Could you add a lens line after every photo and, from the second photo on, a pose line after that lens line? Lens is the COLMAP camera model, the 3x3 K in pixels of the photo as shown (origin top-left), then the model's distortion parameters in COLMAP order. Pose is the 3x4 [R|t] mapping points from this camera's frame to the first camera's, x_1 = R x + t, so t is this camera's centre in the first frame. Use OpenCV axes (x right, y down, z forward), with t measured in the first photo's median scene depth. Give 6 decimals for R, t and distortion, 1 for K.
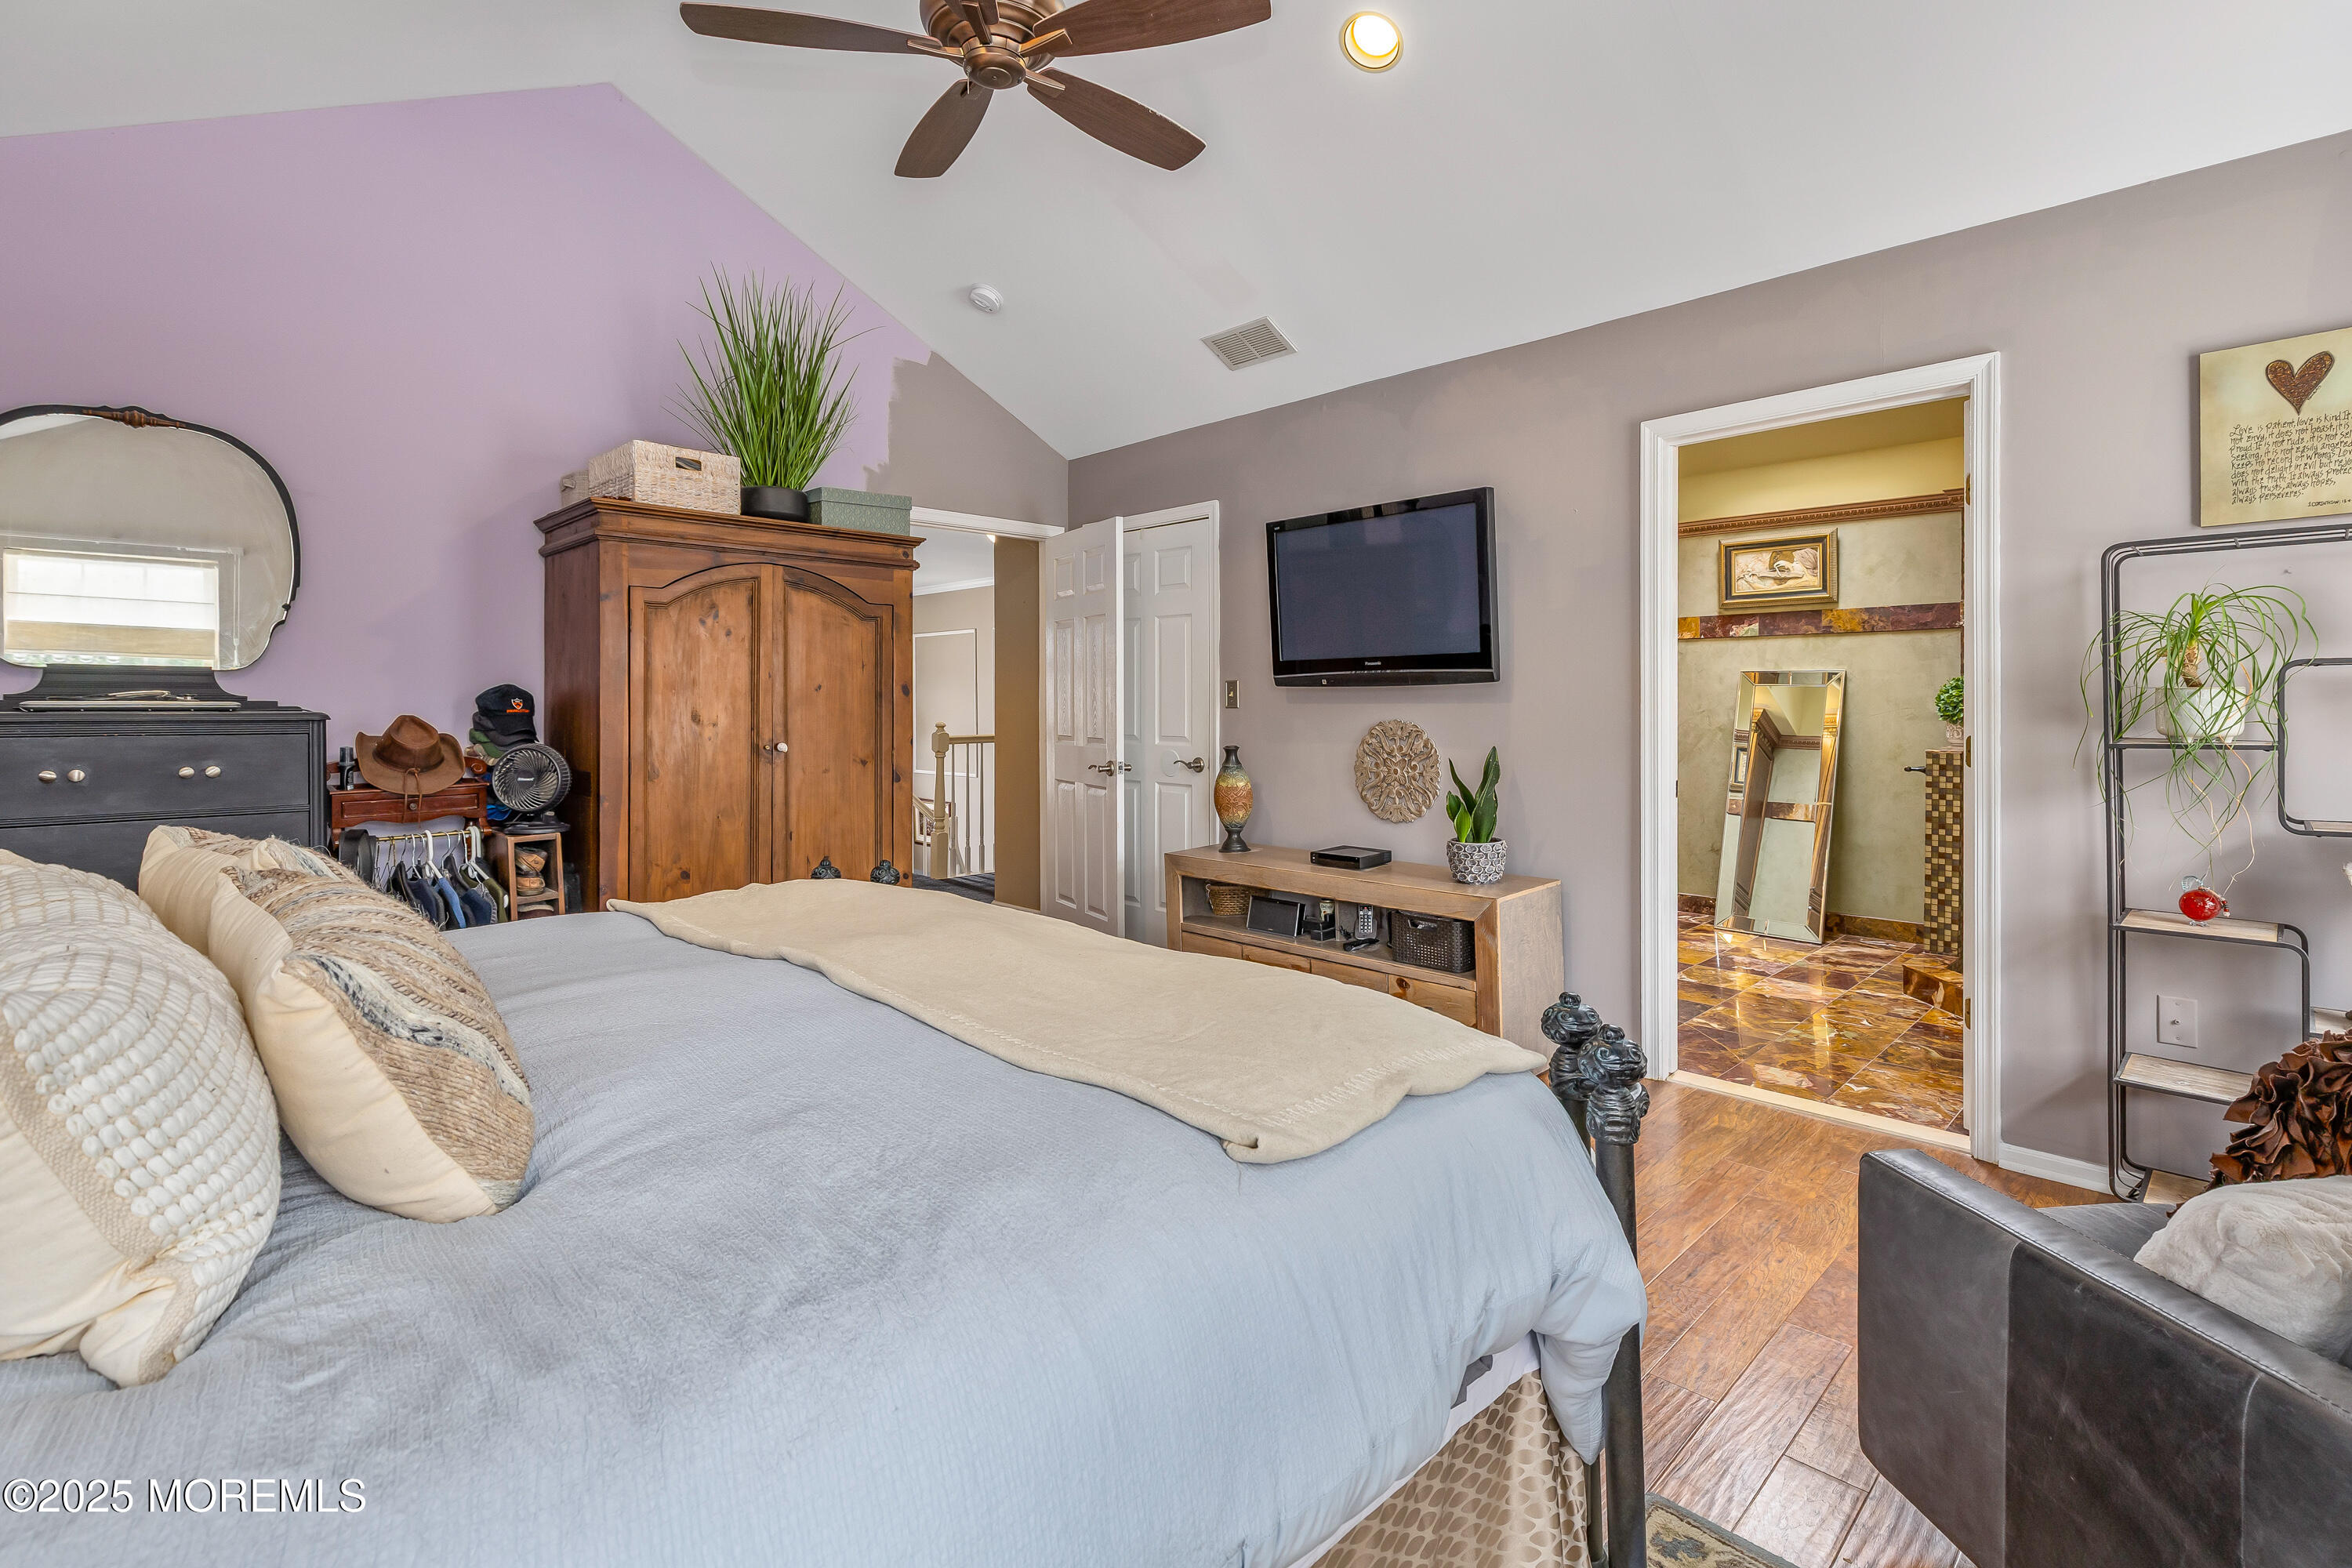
lens RADIAL K [[1090.0, 0, 1199.8], [0, 1090.0, 710.1], [0, 0, 1]] dist [0.010086, -0.003164]
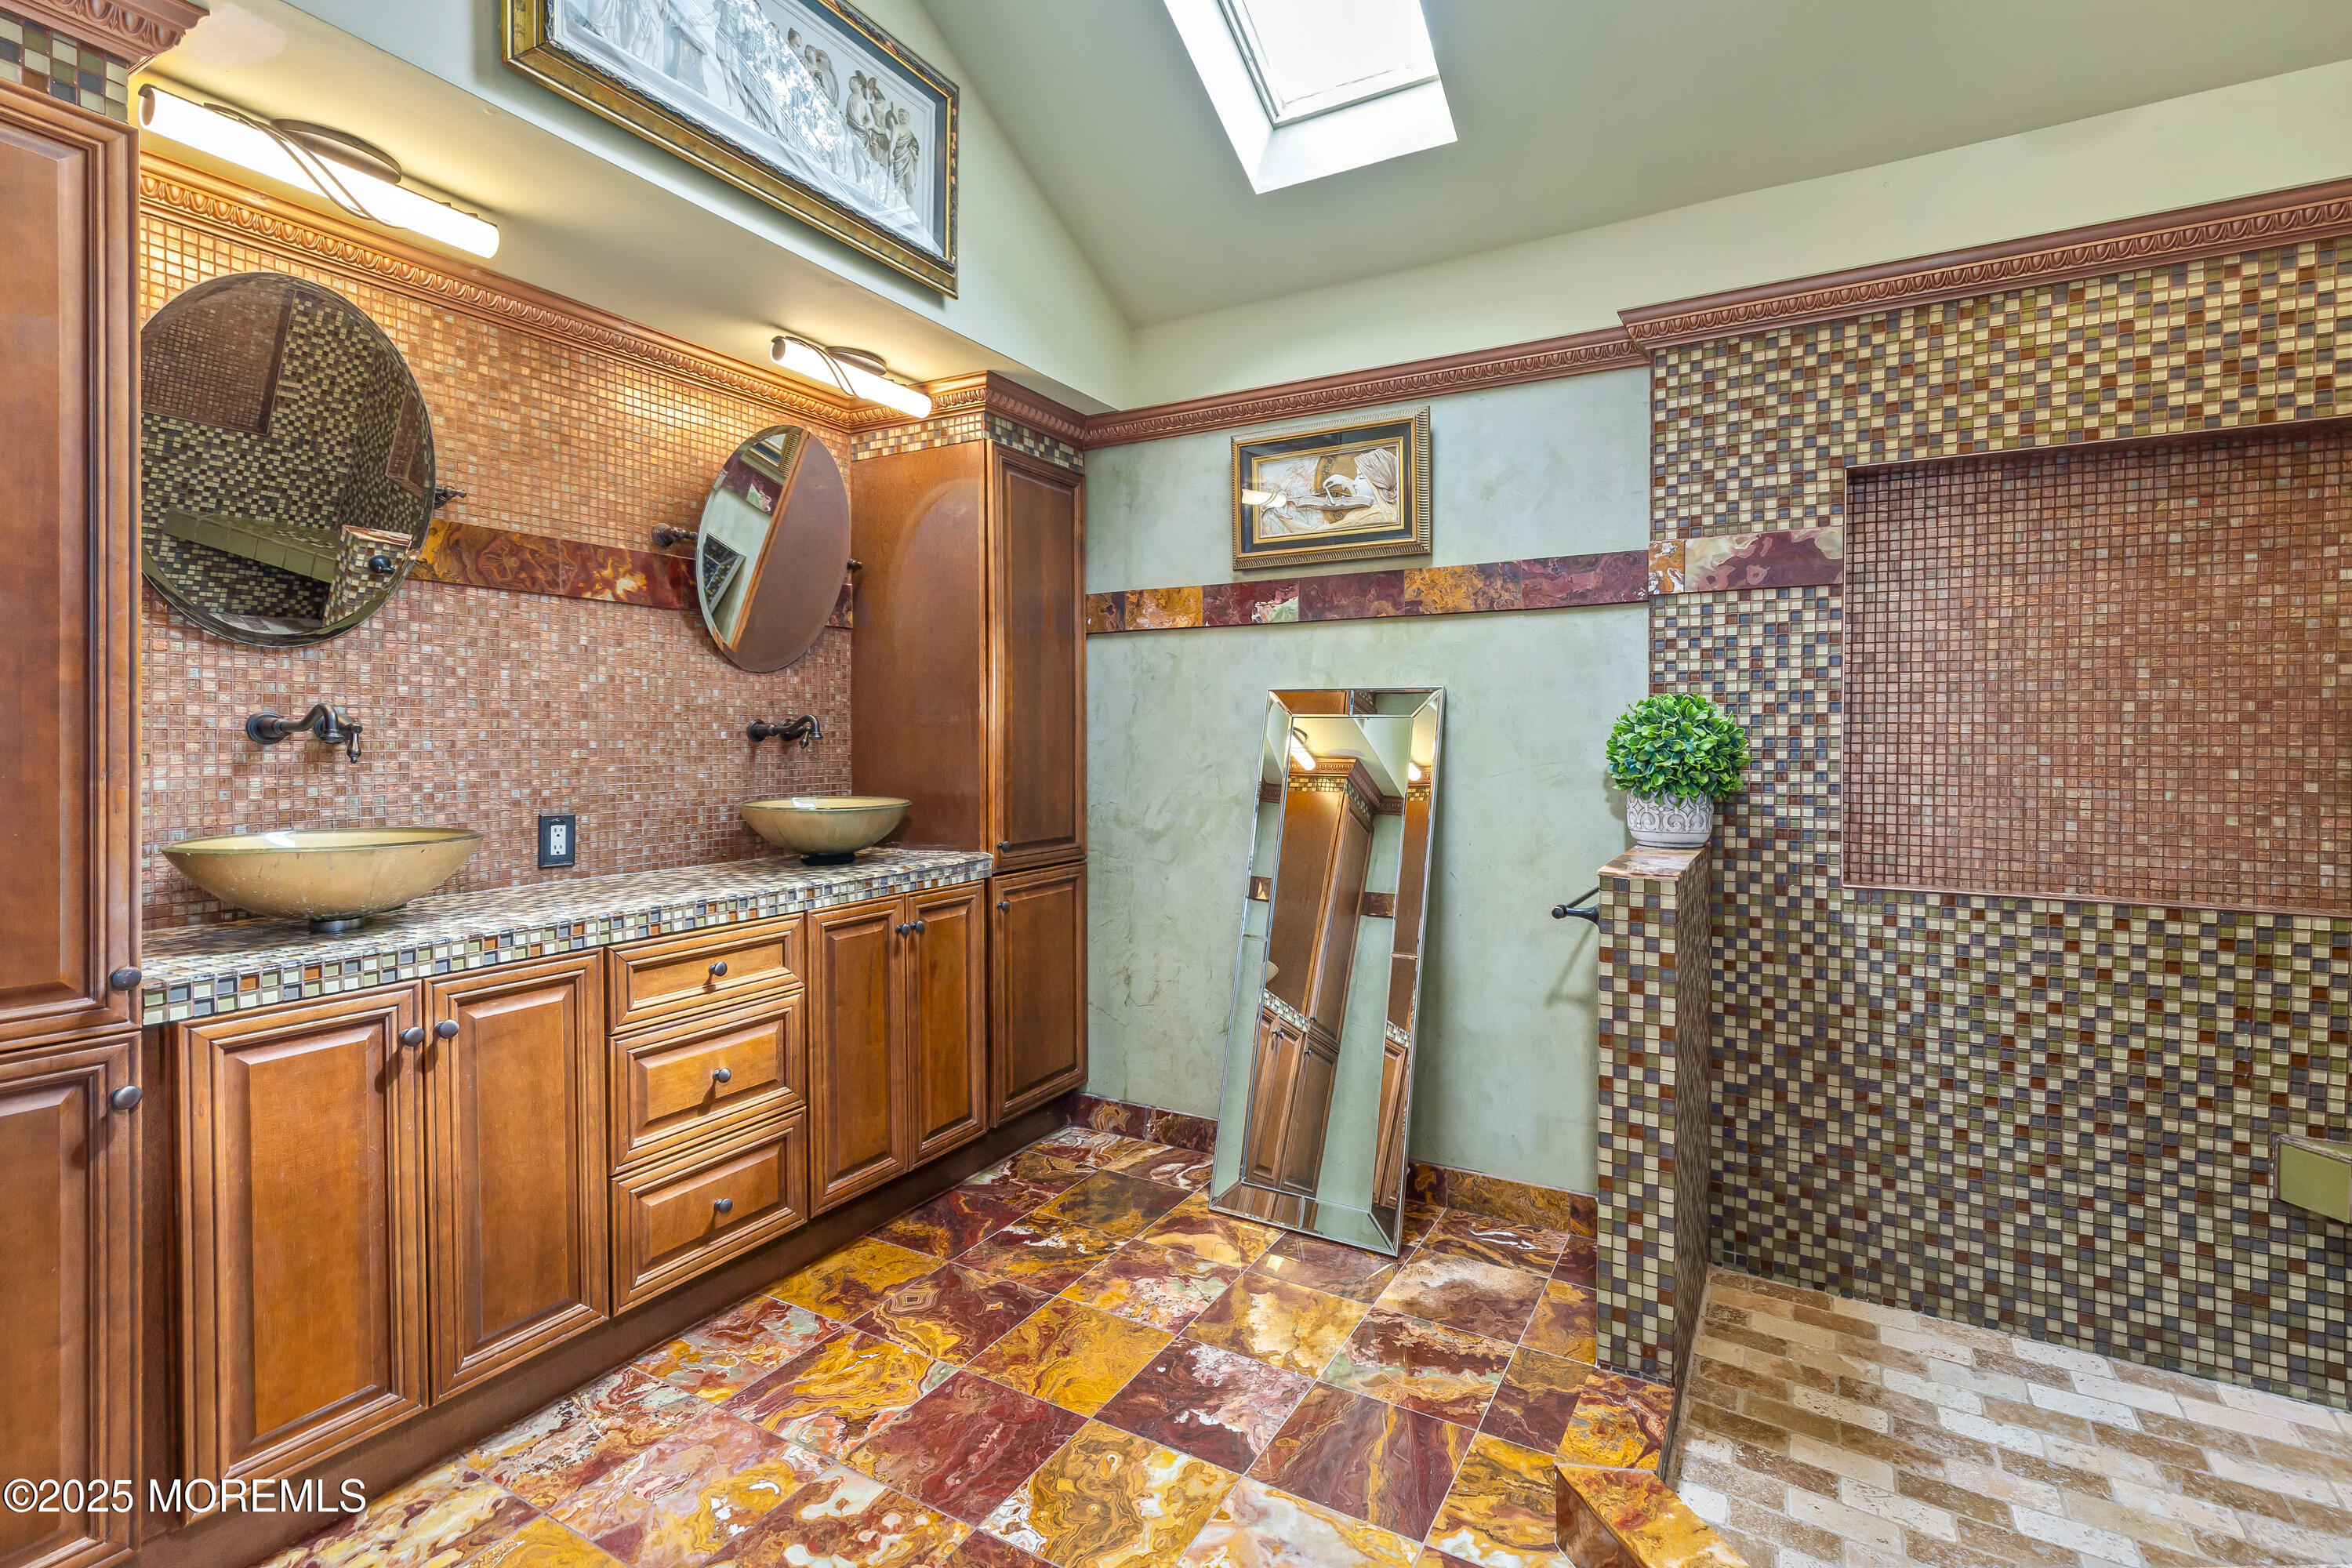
lens RADIAL K [[1090.0, 0, 1190.8], [0, 1090.0, 742.1], [0, 0, 1]] dist [0.010086, -0.003164]
pose [[0.963883, -0.000434, 0.266326, 0.345214], [0.001733, 0.999988, -0.004640, -0.008629], [-0.266321, 0.004934, 0.963872, 0.548301]]
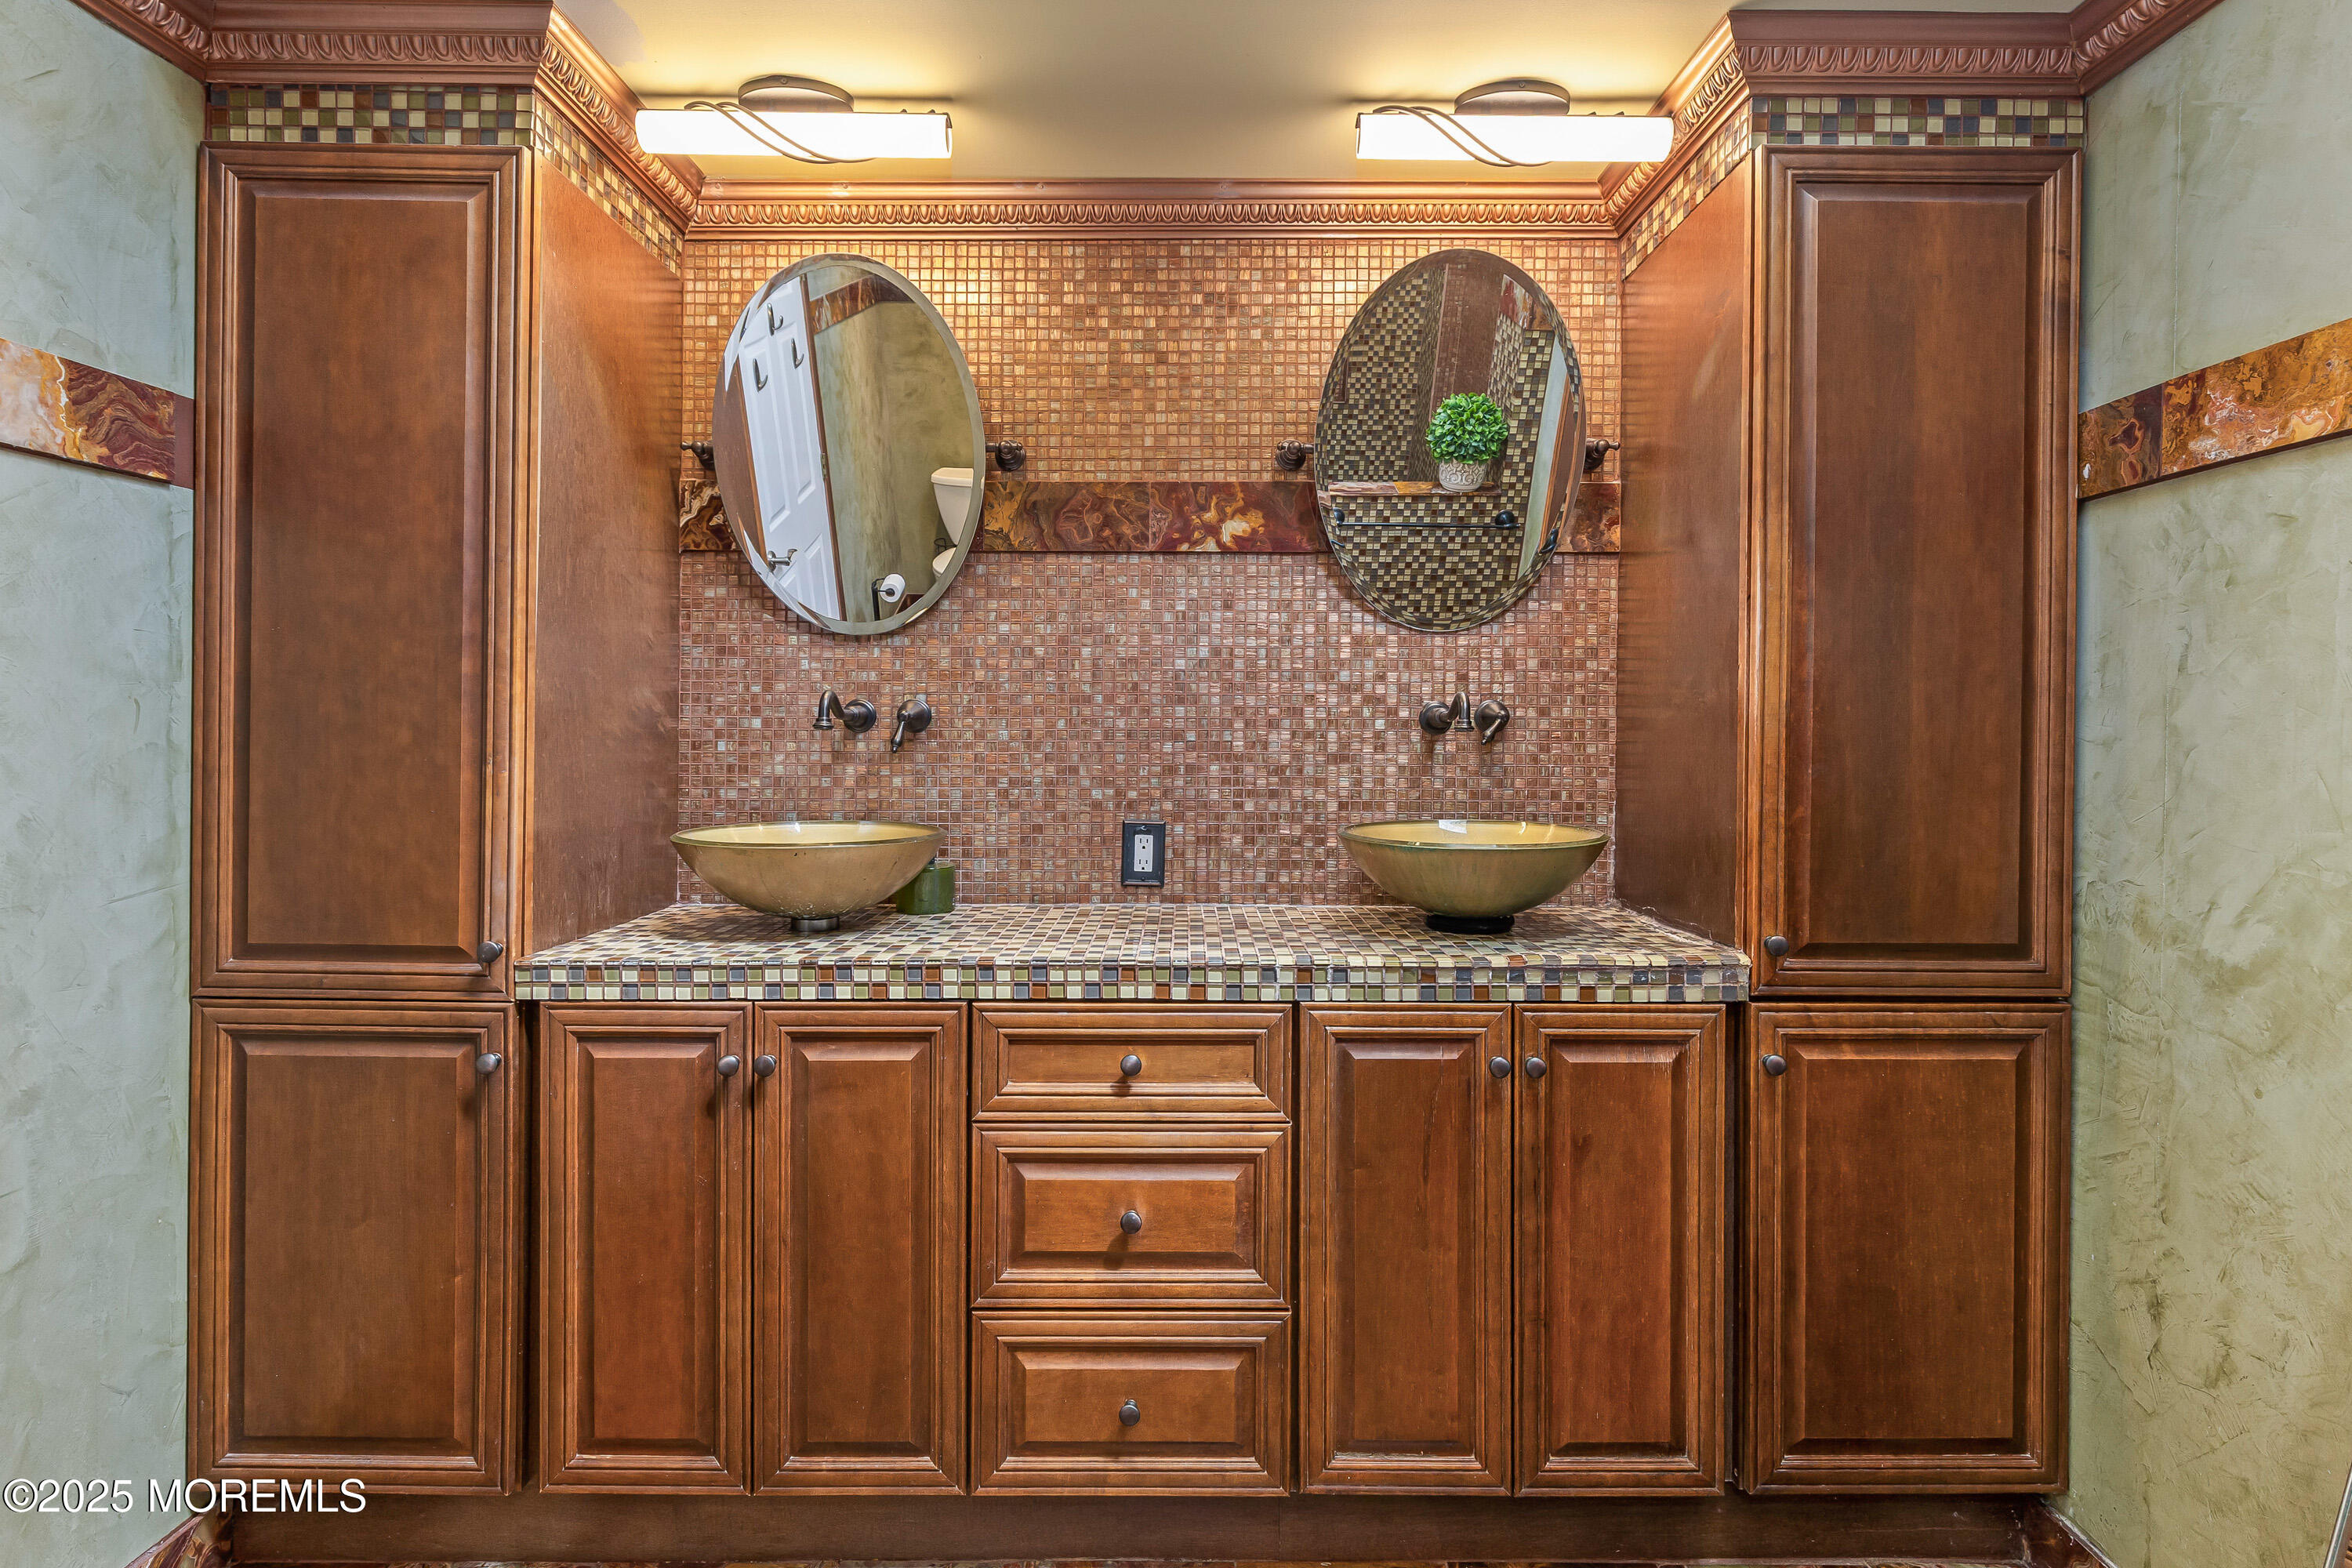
lens RADIAL K [[1201.4, 0, 1175.0], [0, 1201.4, 736.4], [0, 0, 1]] dist [0.004254, -0.001990]
pose [[0.703510, 0.008754, -0.710632, 0.506374], [-0.010387, 0.999944, 0.002035, -0.010871], [0.710610, 0.005950, 0.703561, 0.775432]]
